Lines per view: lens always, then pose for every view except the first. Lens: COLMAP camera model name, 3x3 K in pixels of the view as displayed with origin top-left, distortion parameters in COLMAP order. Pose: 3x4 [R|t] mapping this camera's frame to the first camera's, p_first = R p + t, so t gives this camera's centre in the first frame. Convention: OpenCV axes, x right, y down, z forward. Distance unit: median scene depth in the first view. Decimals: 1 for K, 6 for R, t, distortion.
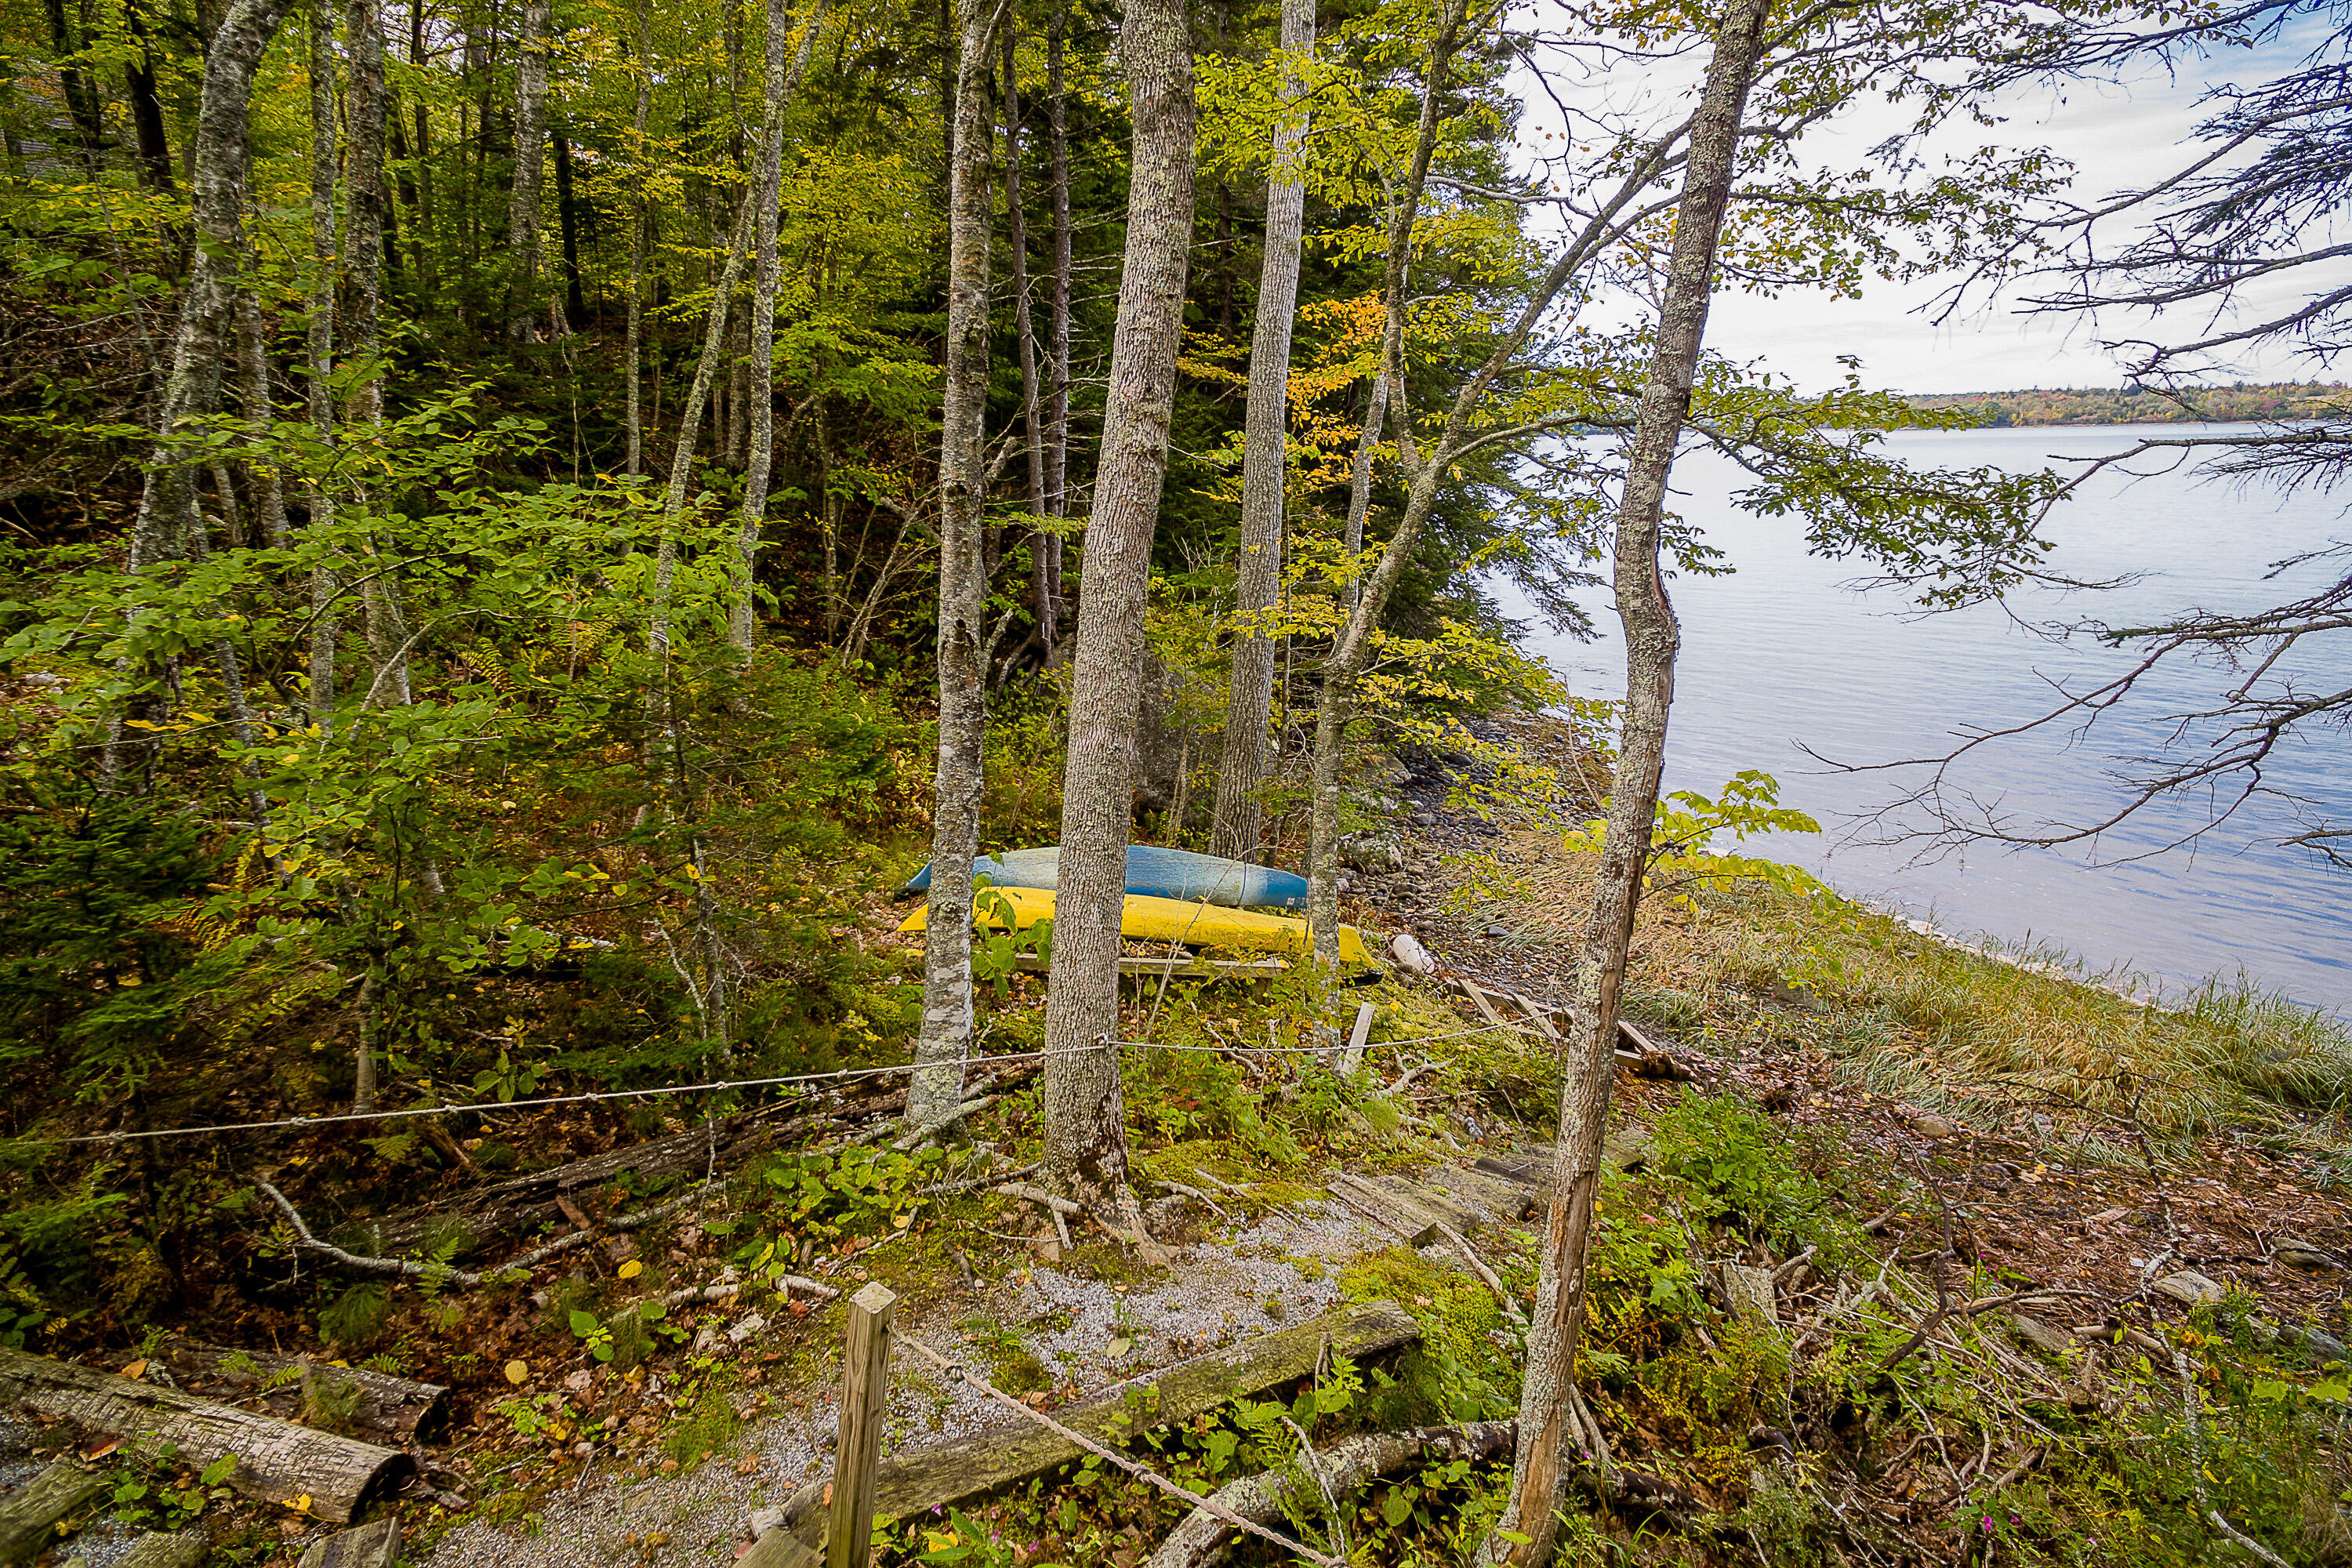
lens RADIAL K [[1291.8, 0, 1162.3], [0, 1291.8, 778.4], [0, 0, 1]] dist [0.006526, 0.002648]
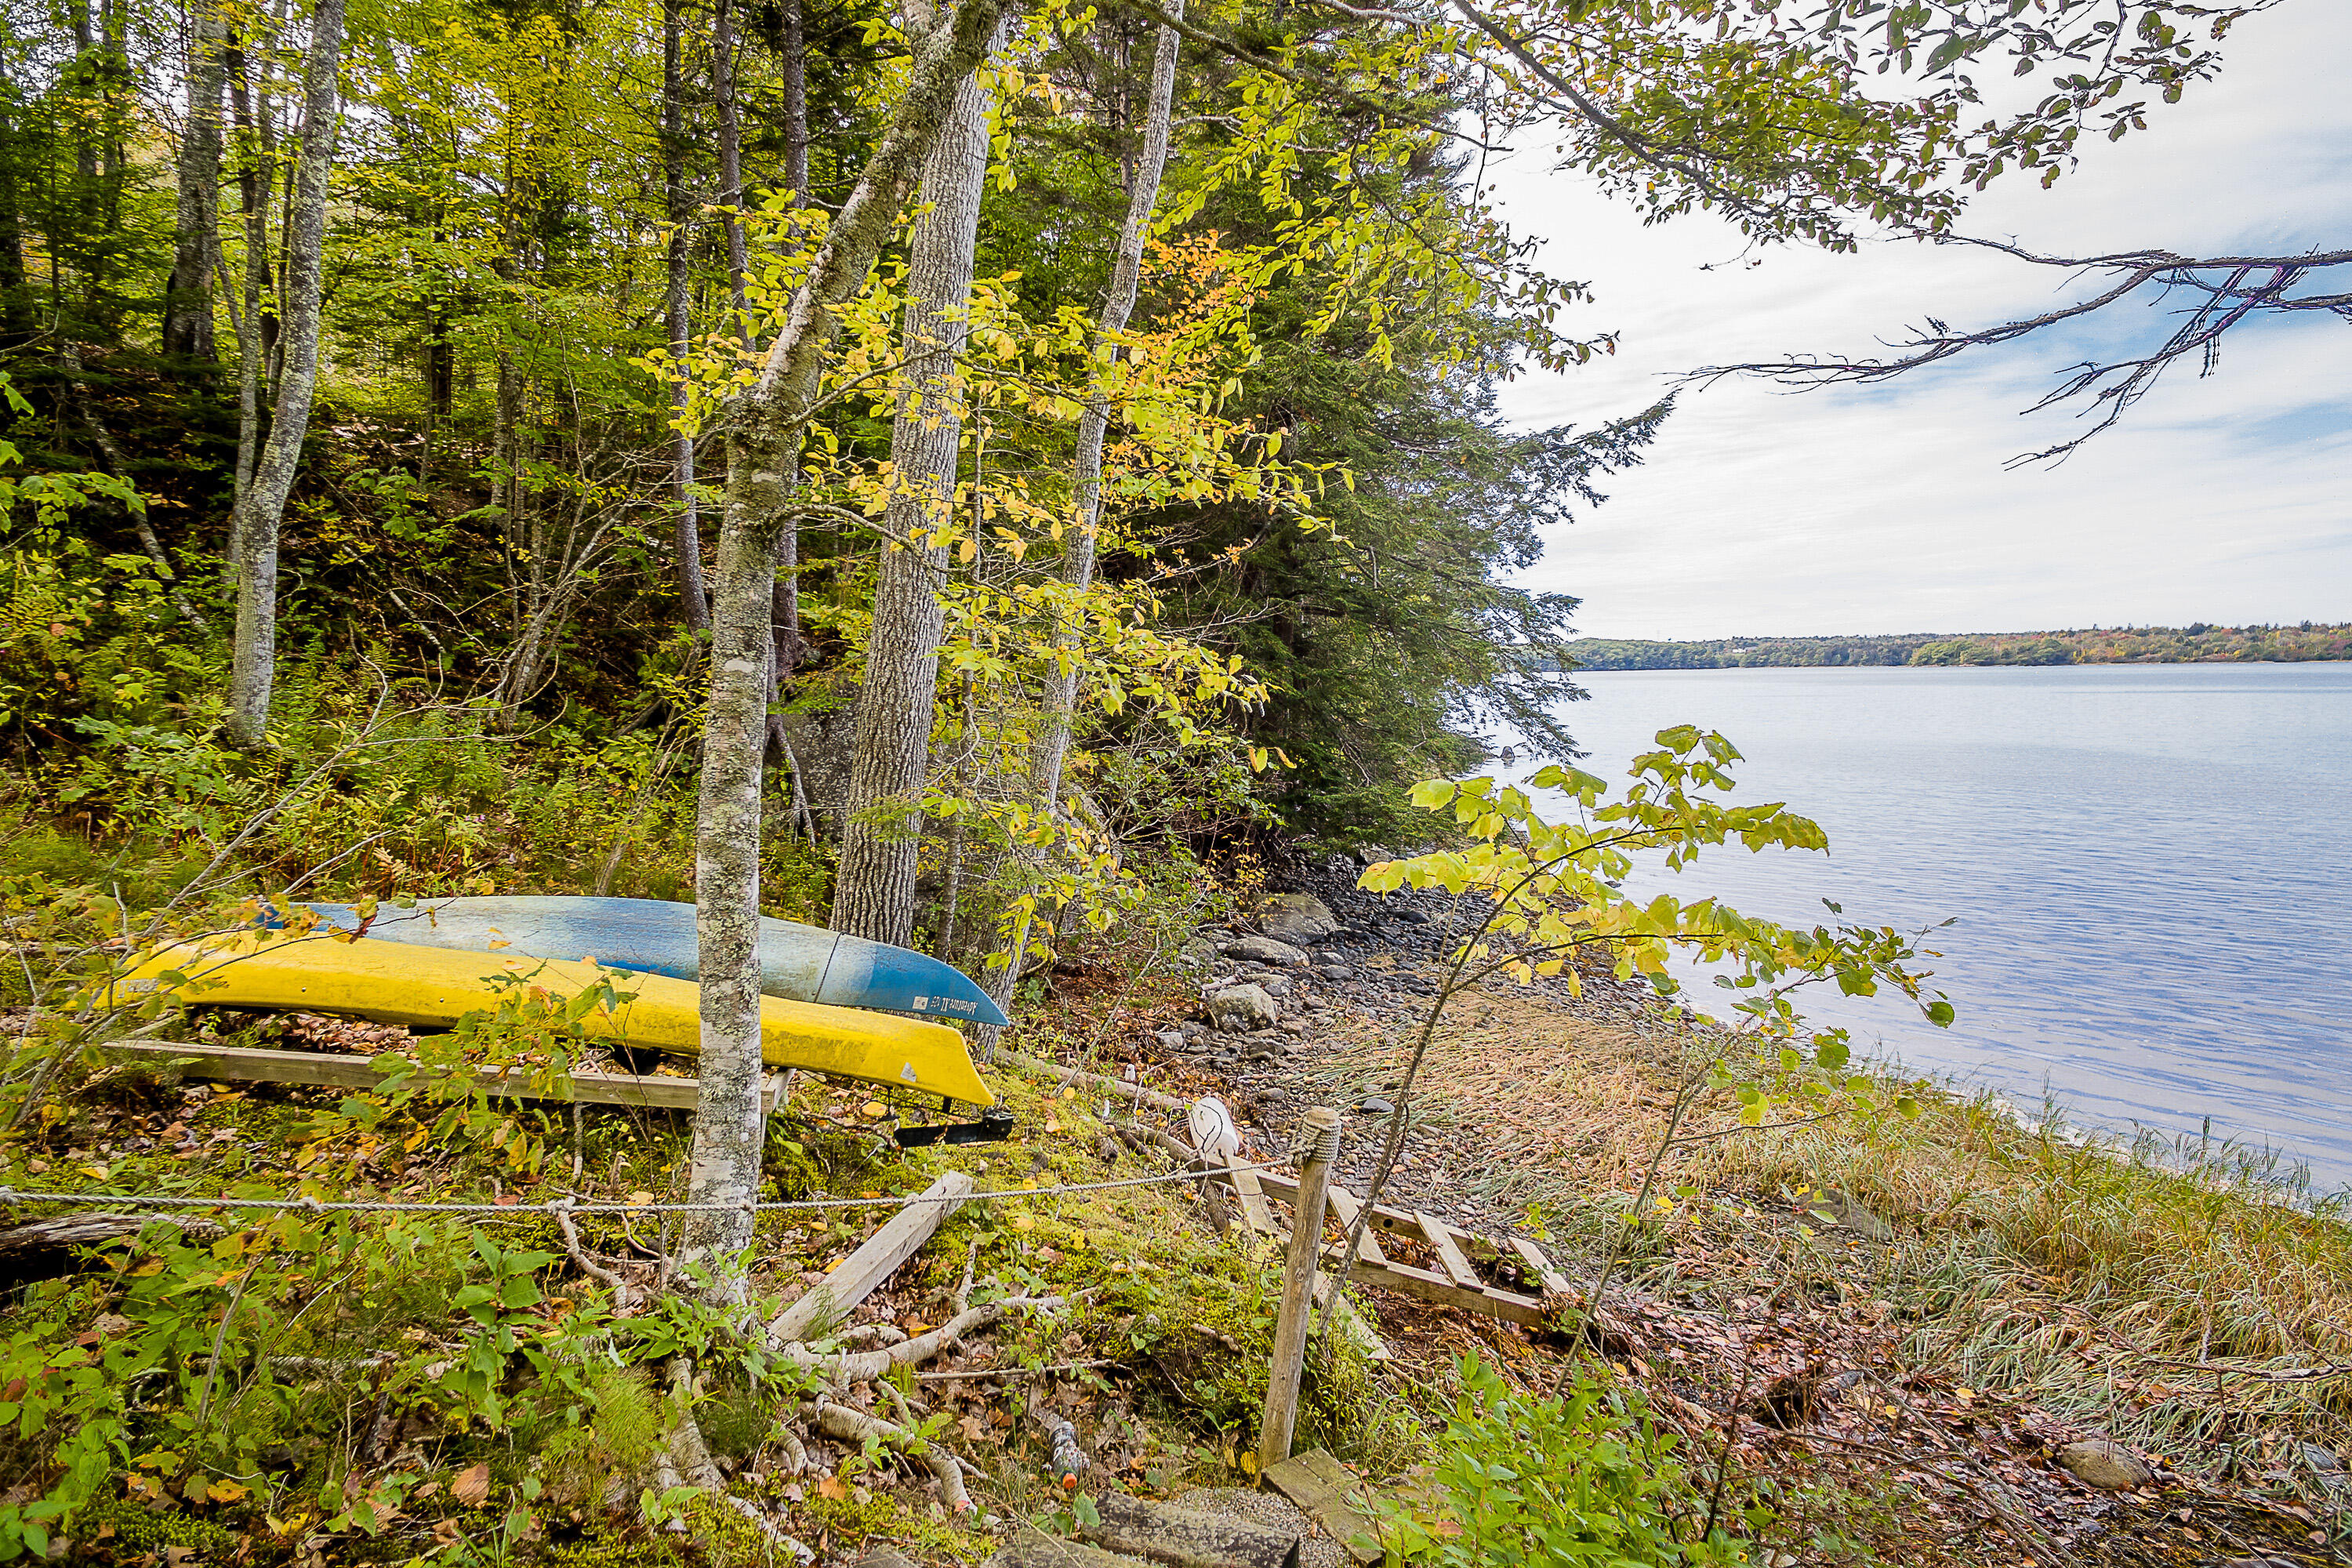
lens RADIAL K [[1291.8, 0, 1187.2], [0, 1291.8, 780.8], [0, 0, 1]] dist [0.006526, 0.002648]
pose [[0.999349, 0.015017, -0.032797, 0.229084], [-0.020675, 0.983513, -0.179650, 0.095913], [0.029559, 0.180211, 0.983184, 0.404735]]
